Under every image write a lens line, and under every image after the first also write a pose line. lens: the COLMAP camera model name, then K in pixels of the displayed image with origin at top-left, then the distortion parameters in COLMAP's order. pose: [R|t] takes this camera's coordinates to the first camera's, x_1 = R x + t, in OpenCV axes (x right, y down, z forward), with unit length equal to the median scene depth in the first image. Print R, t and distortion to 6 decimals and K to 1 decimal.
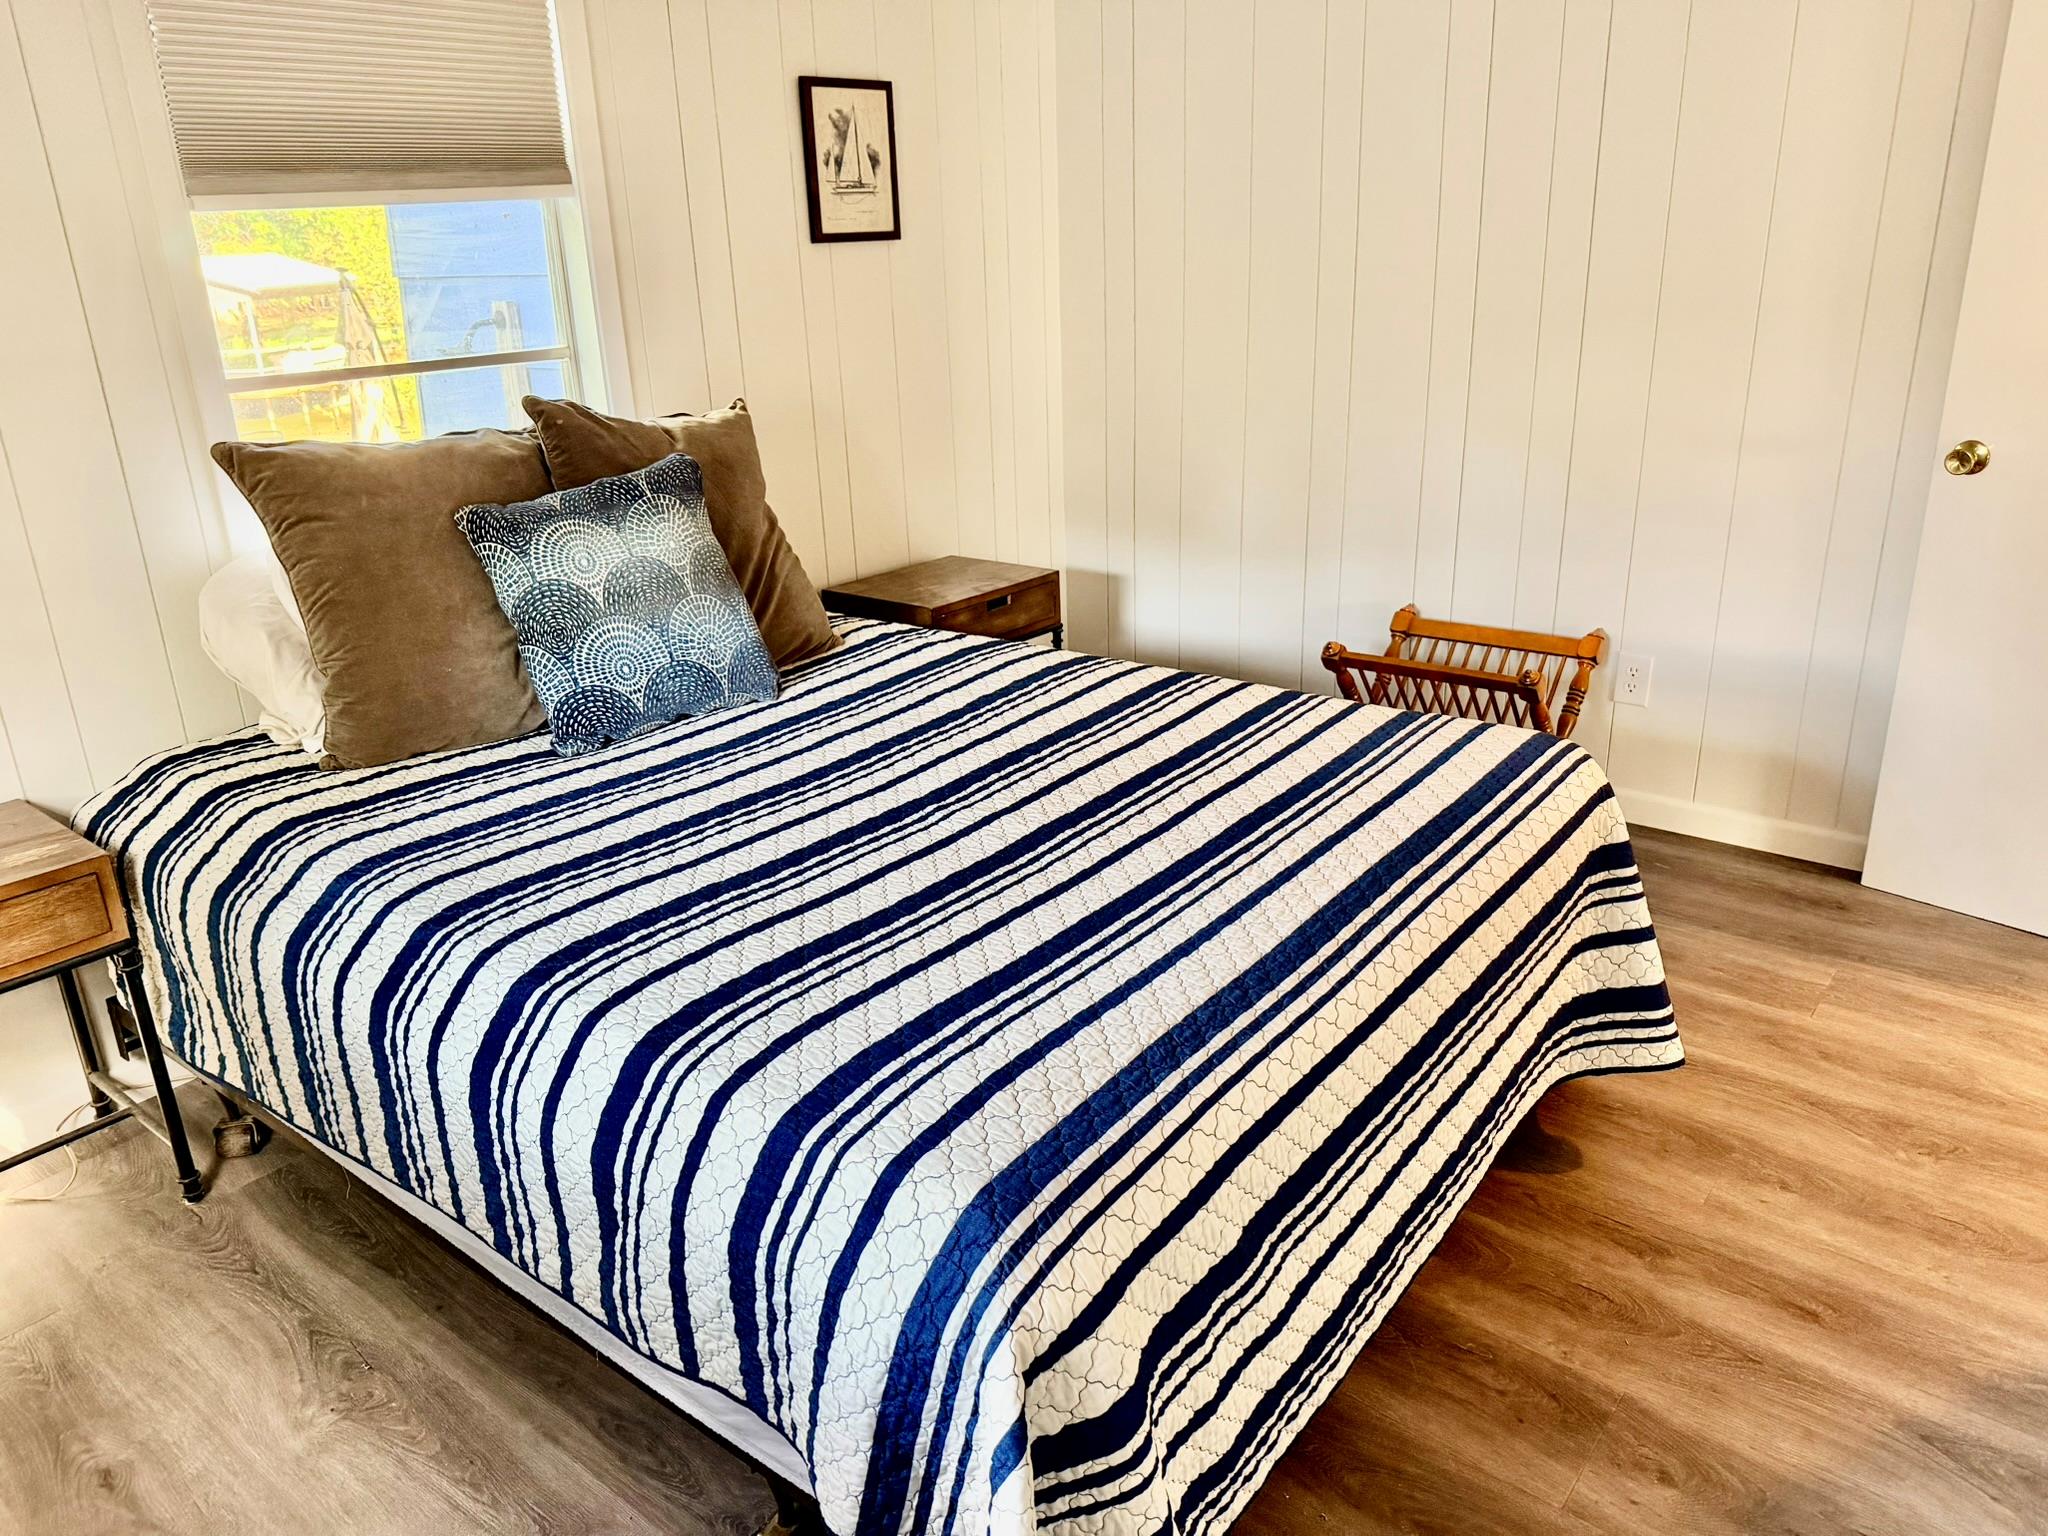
lens RADIAL K [[1441.8, 0, 1029.4], [0, 1441.8, 759.7], [0, 0, 1]] dist [0.038475, -0.031999]
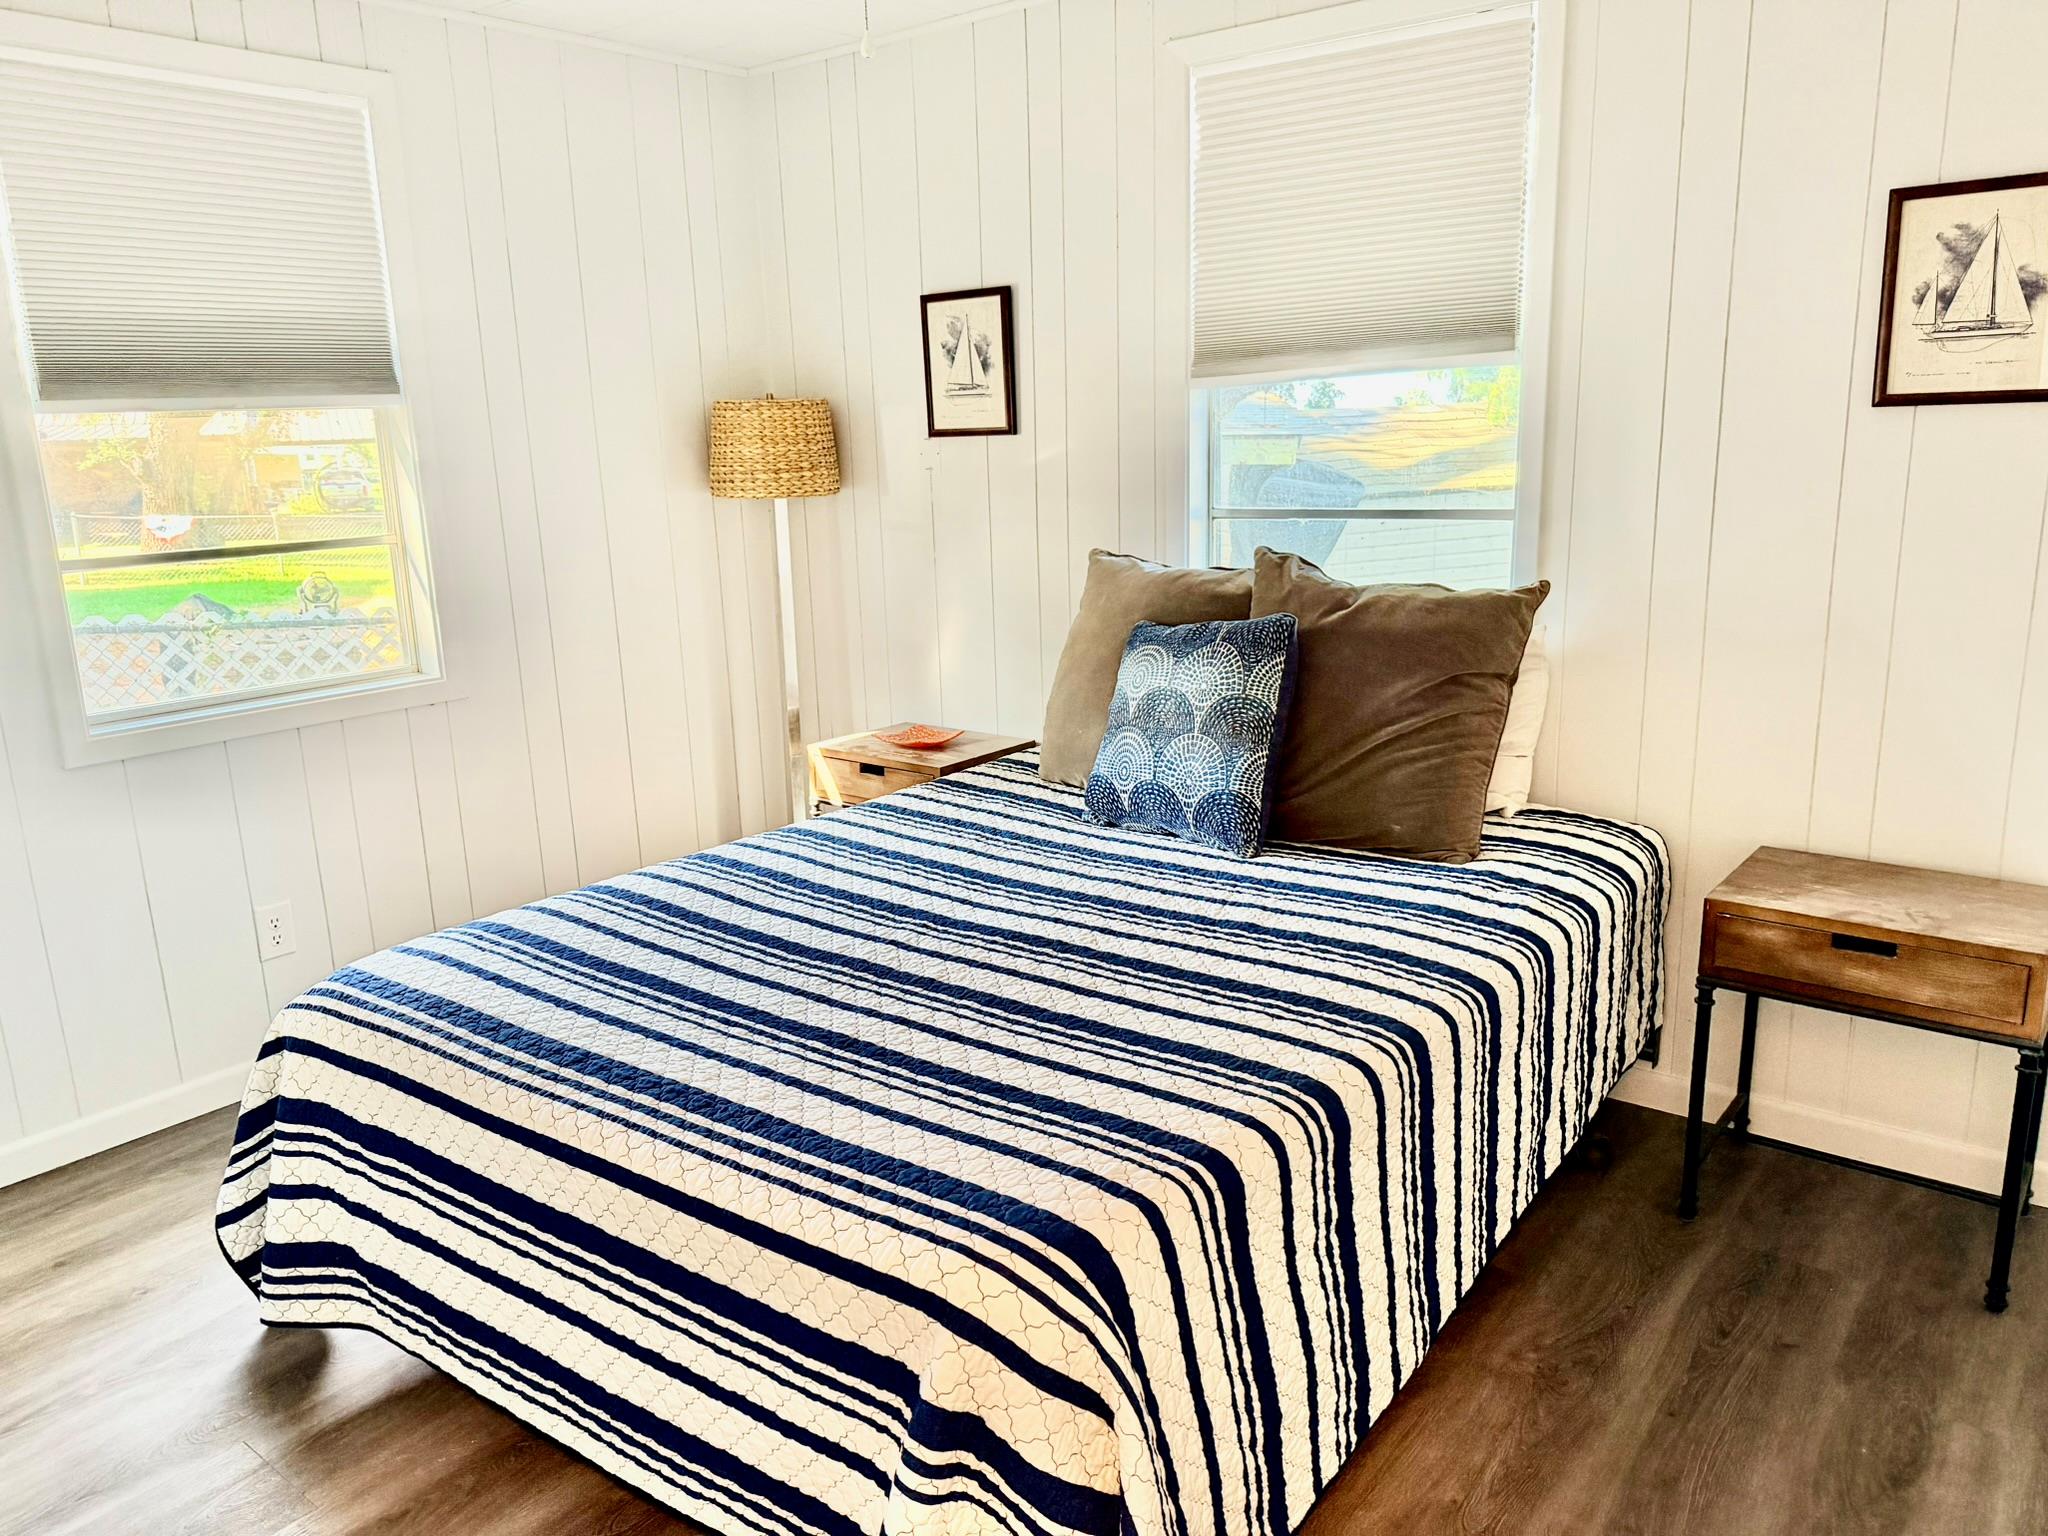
lens RADIAL K [[1441.8, 0, 1030.5], [0, 1441.8, 767.6], [0, 0, 1]] dist [0.038475, -0.031999]
pose [[0.023646, 0.260451, -0.965197, 0.840423], [-0.323247, 0.915598, 0.239148, -0.317523], [0.946019, 0.306343, 0.105840, 0.799262]]
